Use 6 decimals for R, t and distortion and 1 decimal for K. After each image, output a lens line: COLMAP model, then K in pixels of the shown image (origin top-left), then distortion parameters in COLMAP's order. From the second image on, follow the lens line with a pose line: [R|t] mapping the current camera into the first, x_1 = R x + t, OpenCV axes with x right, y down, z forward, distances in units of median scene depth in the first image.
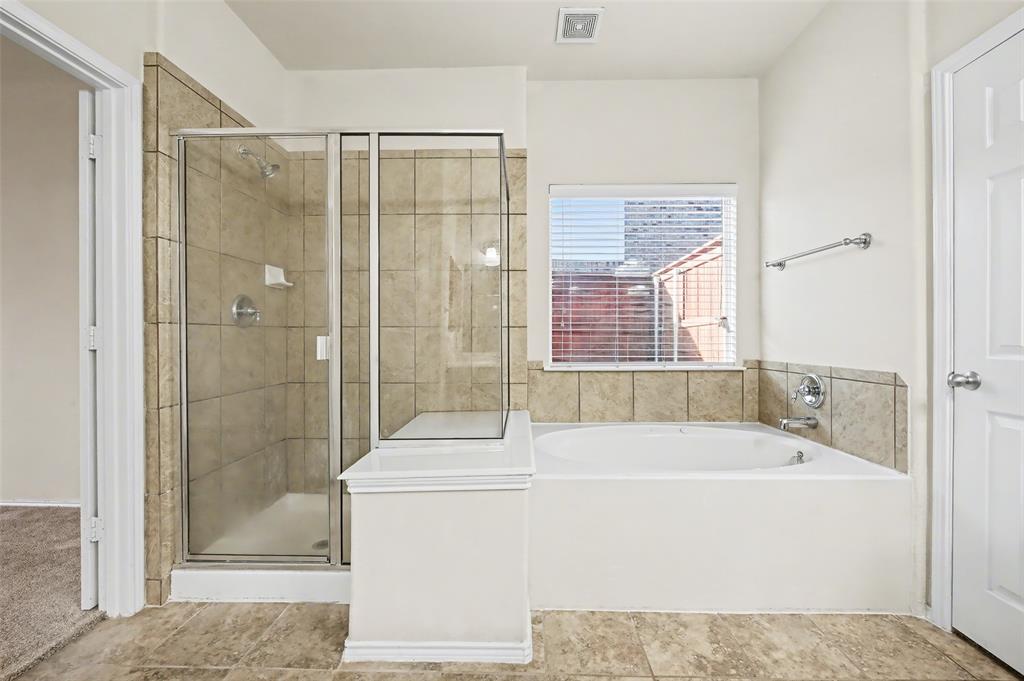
lens RADIAL K [[416.0, 0, 508.0], [0, 416.0, 337.7], [0, 0, 1]] dist [-0.001445, -0.000187]
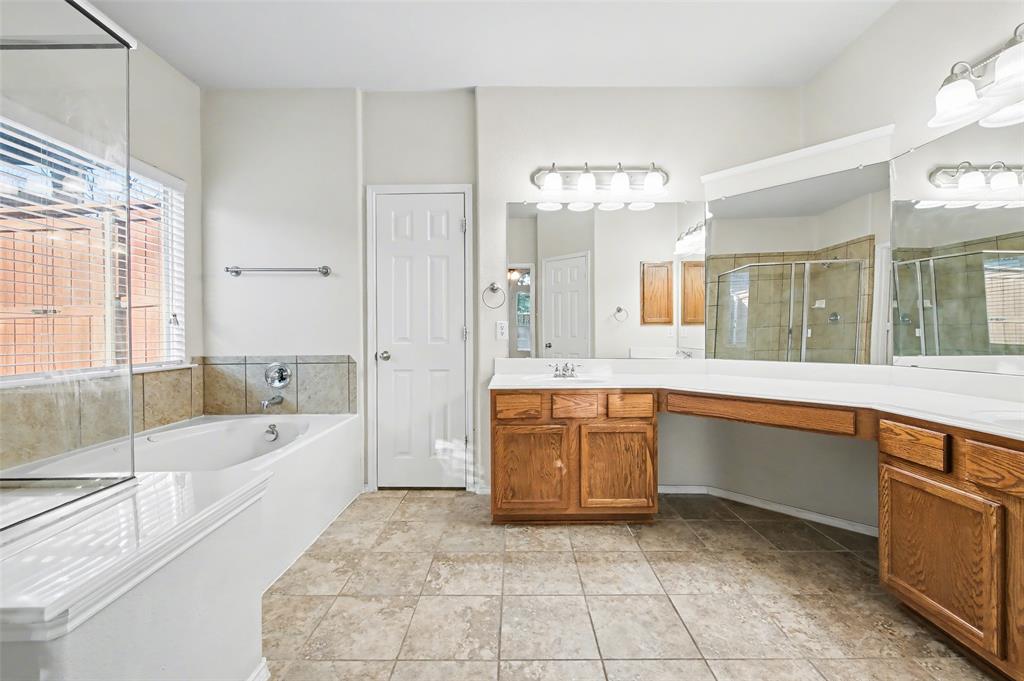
lens RADIAL K [[416.0, 0, 506.9], [0, 416.0, 338.2], [0, 0, 1]] dist [-0.001445, -0.000187]
pose [[-0.002805, -0.011560, 0.999929, -0.562391], [0.006957, 0.999909, 0.011579, 0.000516], [-0.999972, 0.006989, -0.002724, 0.282057]]
